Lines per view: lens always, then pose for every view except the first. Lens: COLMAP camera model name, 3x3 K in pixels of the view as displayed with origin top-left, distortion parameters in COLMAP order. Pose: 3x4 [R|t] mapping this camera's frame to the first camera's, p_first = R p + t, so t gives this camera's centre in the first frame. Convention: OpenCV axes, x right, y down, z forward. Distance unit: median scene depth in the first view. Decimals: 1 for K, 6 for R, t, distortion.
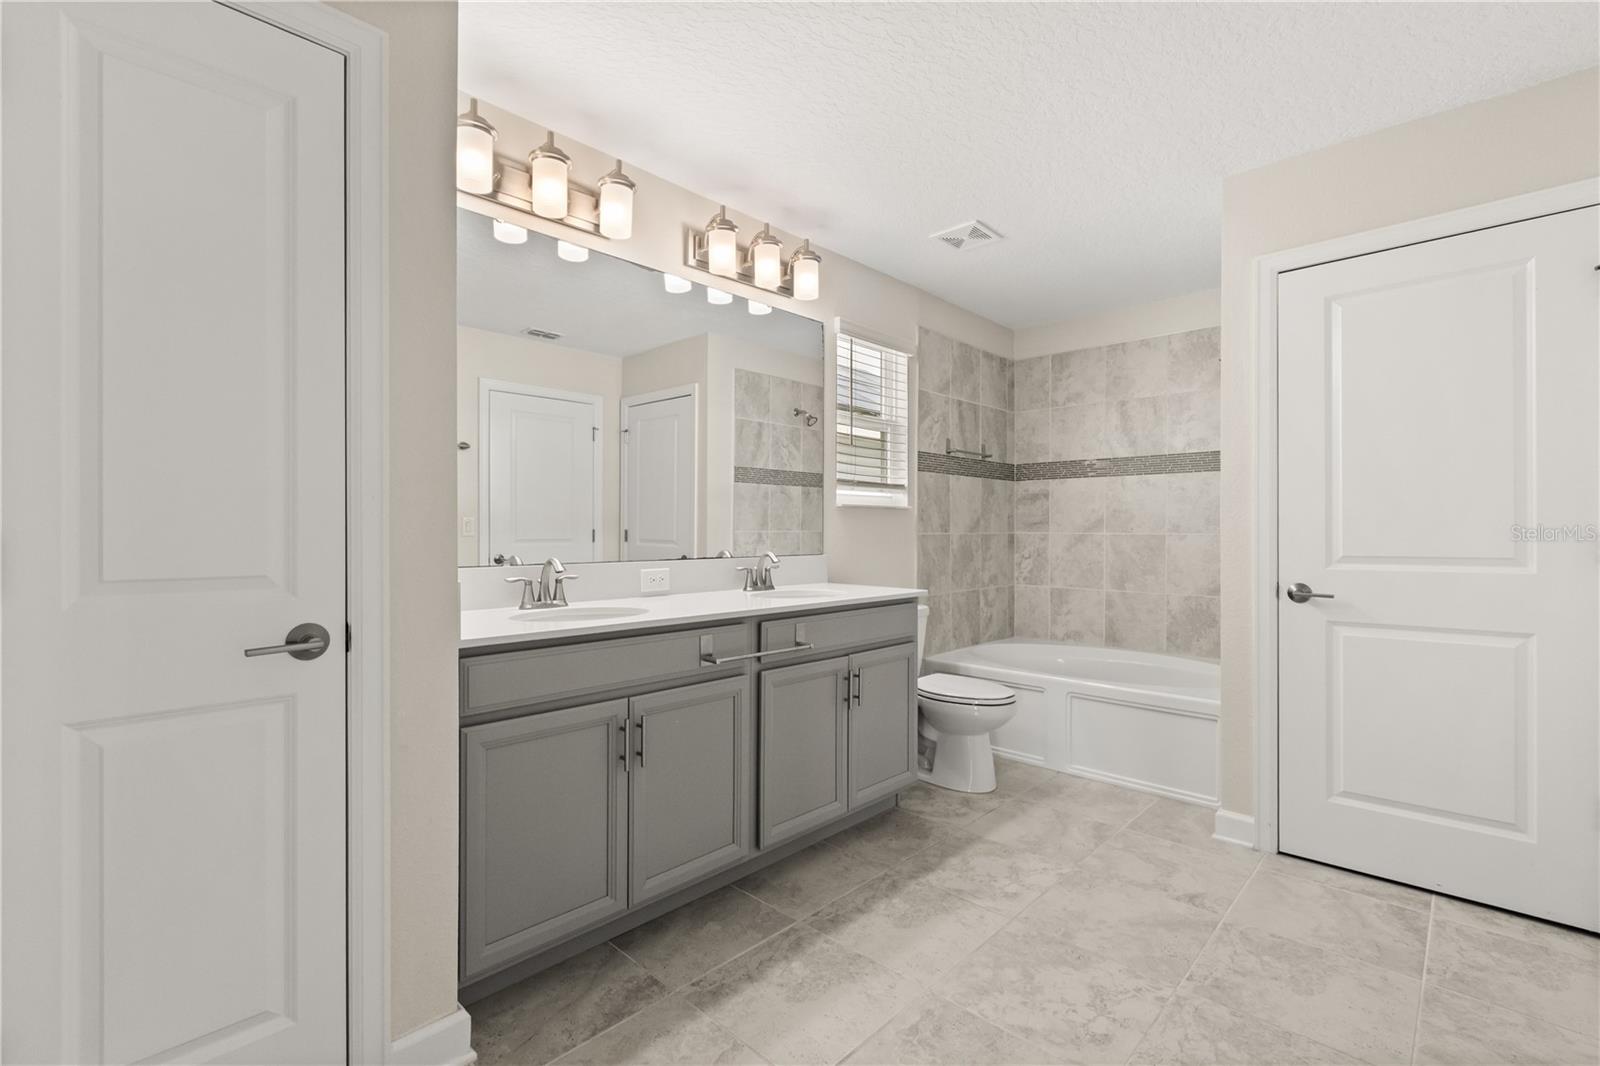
lens RADIAL K [[712.2, 0, 798.7], [0, 712.2, 527.6], [0, 0, 1]] dist [0.000725, -0.000835]
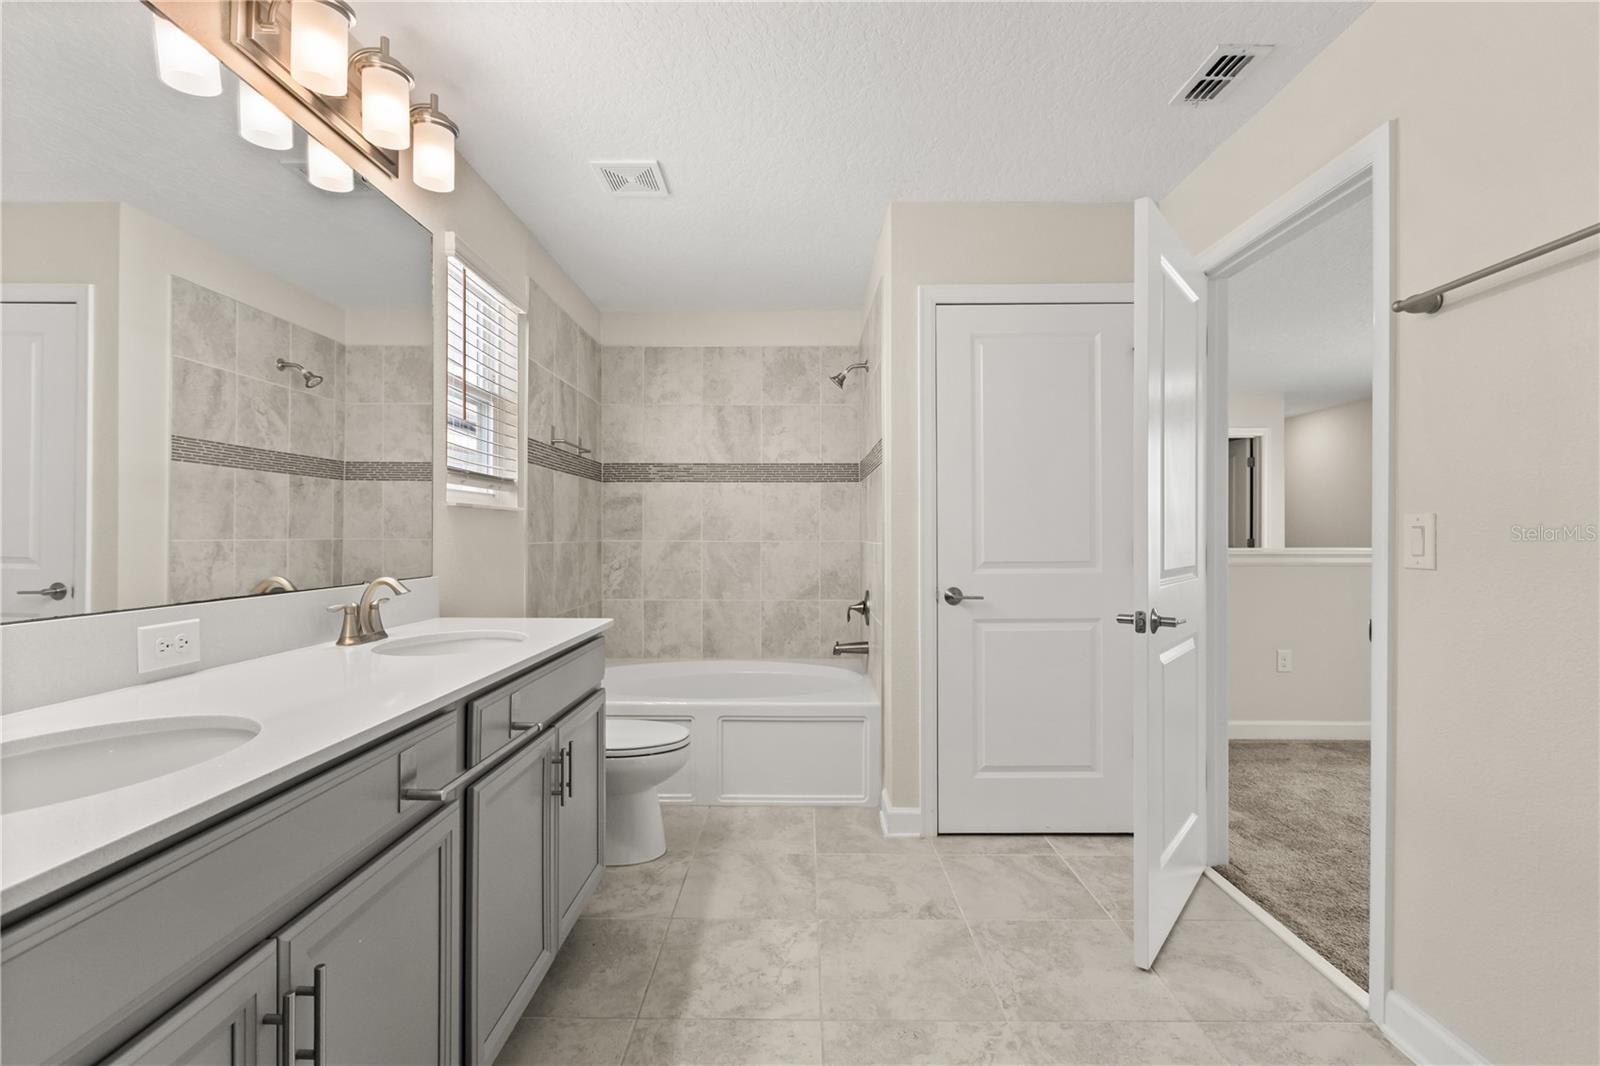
lens RADIAL K [[711.6, 0, 800.0], [0, 711.6, 533.0], [0, 0, 1]] dist [0.001981, 0.000147]
pose [[0.726850, 0.001994, 0.686793, -0.142502], [-0.002854, 0.999996, 0.000117, -0.003520], [-0.686790, -0.002045, 0.726853, 0.218518]]
